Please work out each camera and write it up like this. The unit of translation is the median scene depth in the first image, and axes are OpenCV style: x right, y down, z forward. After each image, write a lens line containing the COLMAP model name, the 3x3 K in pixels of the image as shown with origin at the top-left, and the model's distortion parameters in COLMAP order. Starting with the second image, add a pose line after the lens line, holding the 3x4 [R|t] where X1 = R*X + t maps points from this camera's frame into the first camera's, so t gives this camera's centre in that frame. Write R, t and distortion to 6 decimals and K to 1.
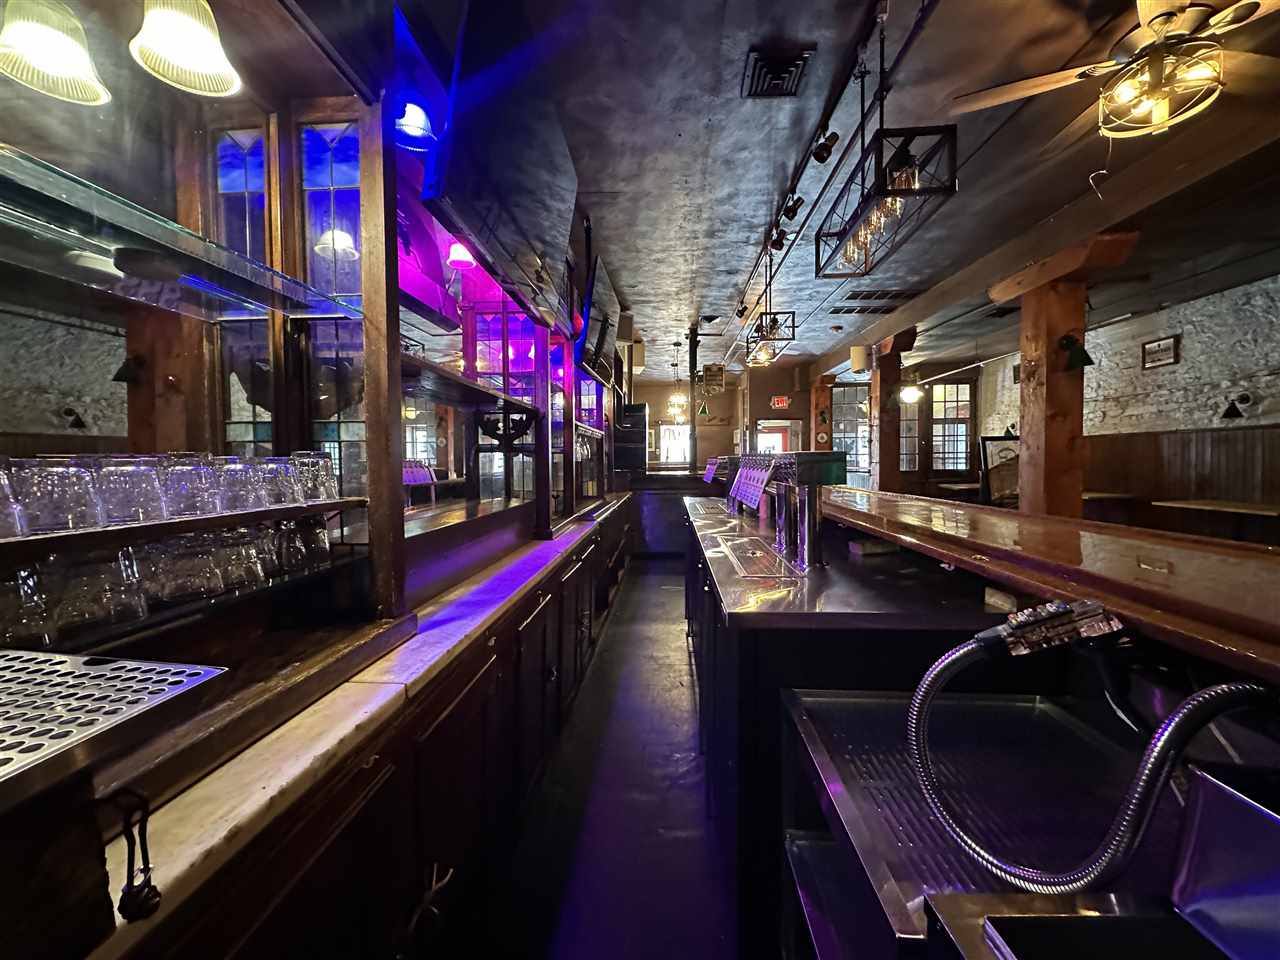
lens RADIAL K [[509.6, 0, 639.8], [0, 509.6, 477.4], [0, 0, 1]] dist [-0.001807, -0.000142]
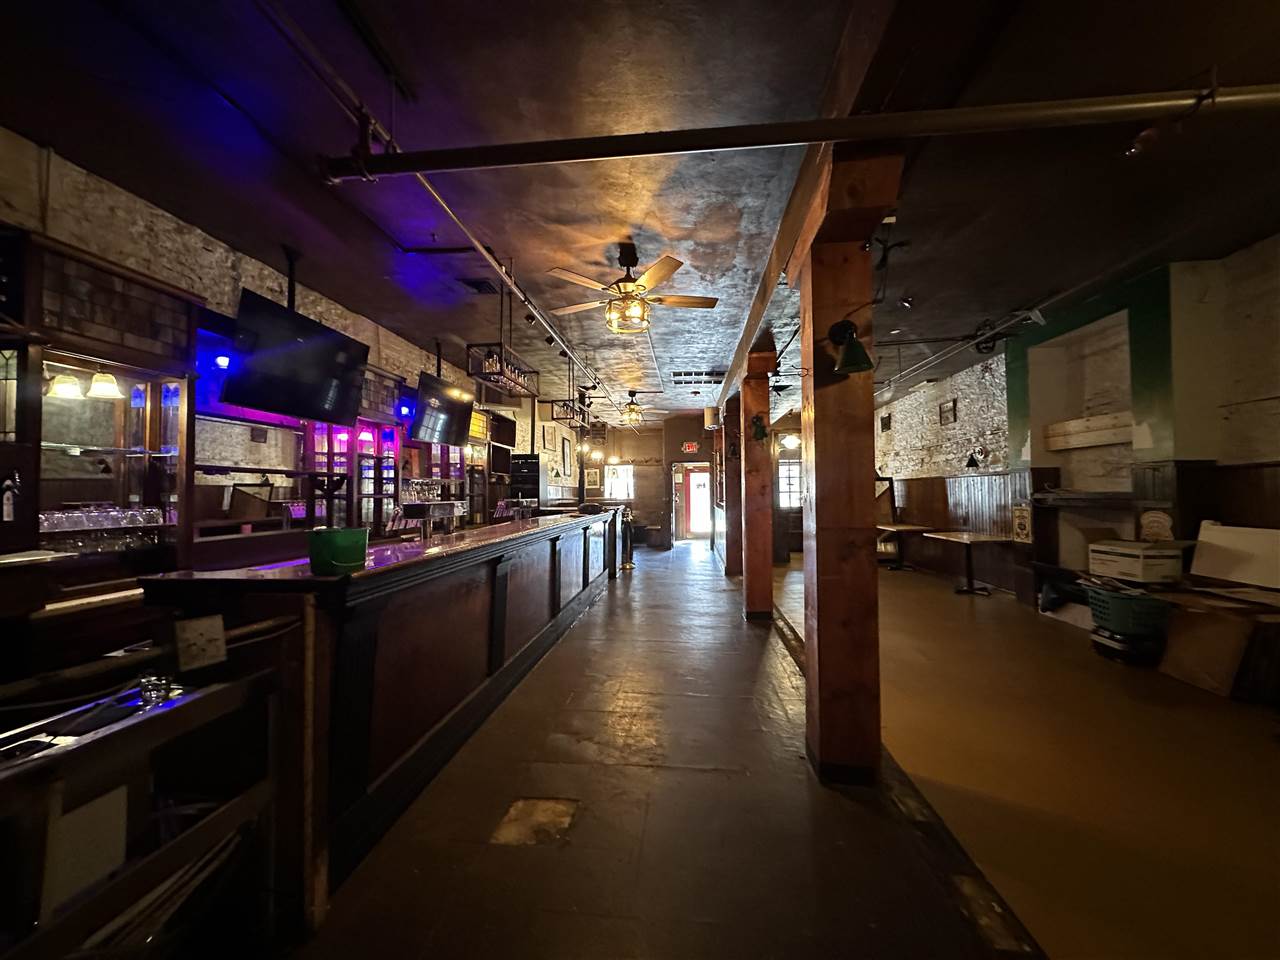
lens RADIAL K [[509.6, 0, 639.8], [0, 509.6, 477.4], [0, 0, 1]] dist [-0.001807, -0.000142]
pose [[0.999209, -0.000189, -0.039756, 0.359716], [-0.002410, 0.997863, -0.065304, -0.005498], [0.039684, 0.065348, 0.997073, -0.282523]]
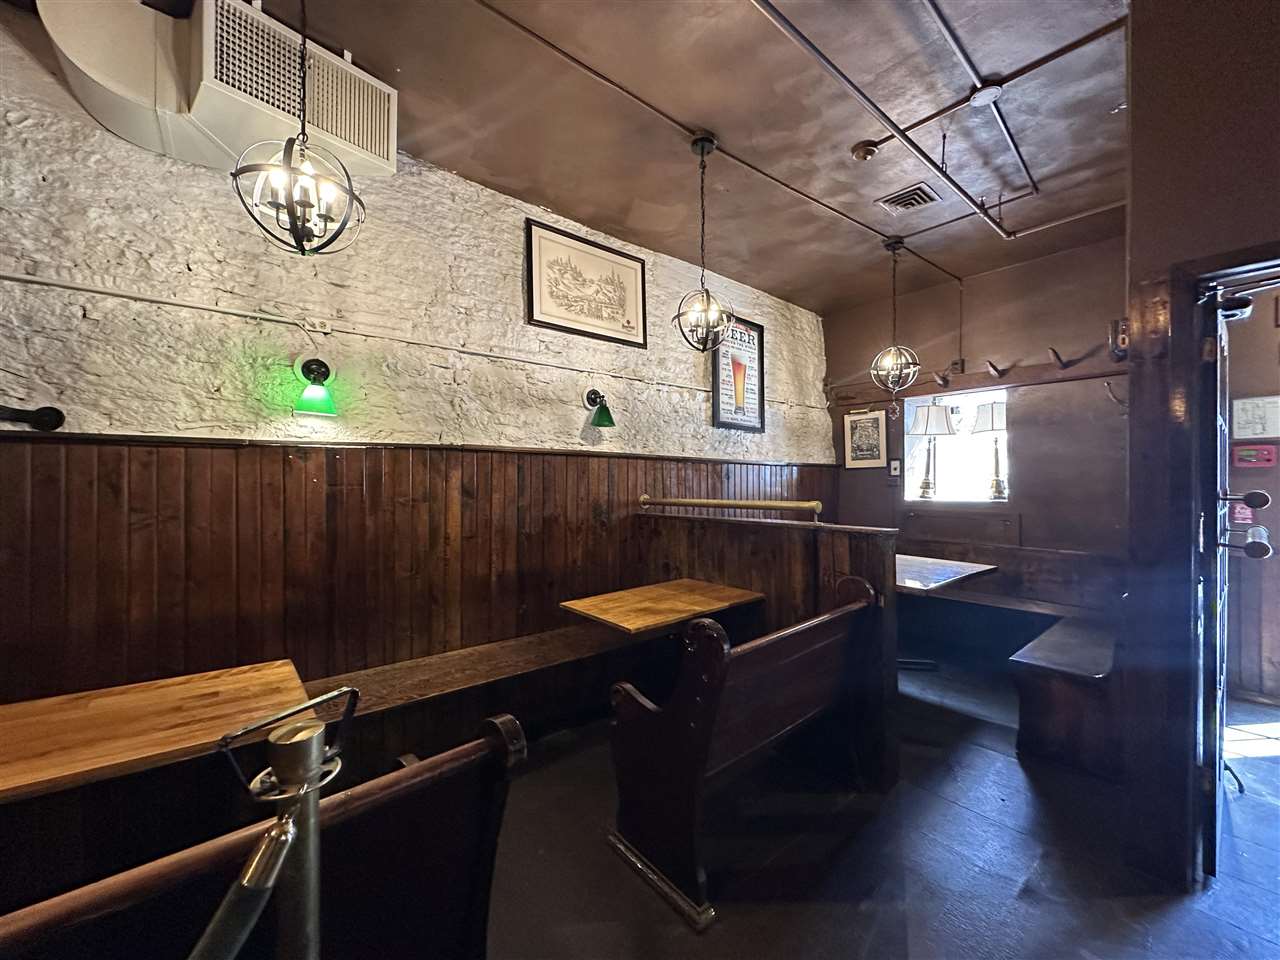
lens RADIAL K [[509.6, 0, 639.8], [0, 509.6, 477.4], [0, 0, 1]] dist [-0.001807, -0.000142]
pose [[0.681977, 0.007360, -0.731337, 0.390690], [-0.033568, 0.999211, -0.021247, -0.069561], [0.730603, 0.039039, 0.681686, 1.345537]]
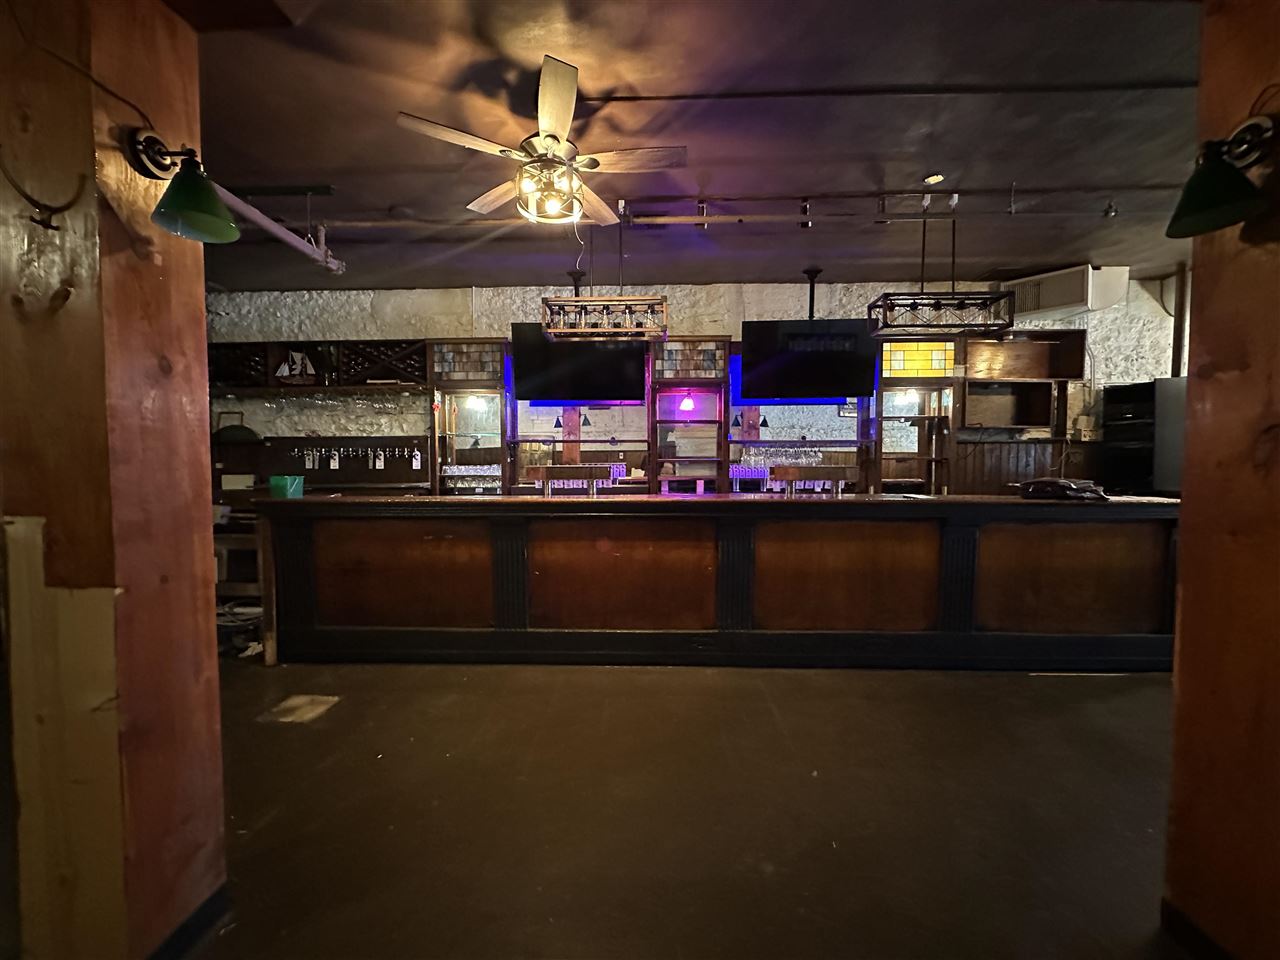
lens RADIAL K [[509.6, 0, 639.8], [0, 509.6, 477.4], [0, 0, 1]] dist [-0.001807, -0.000142]
pose [[0.018372, 0.045284, -0.998805, 0.741632], [-0.035584, 0.998371, 0.044610, -0.031870], [0.999198, 0.034722, 0.019954, 0.388500]]
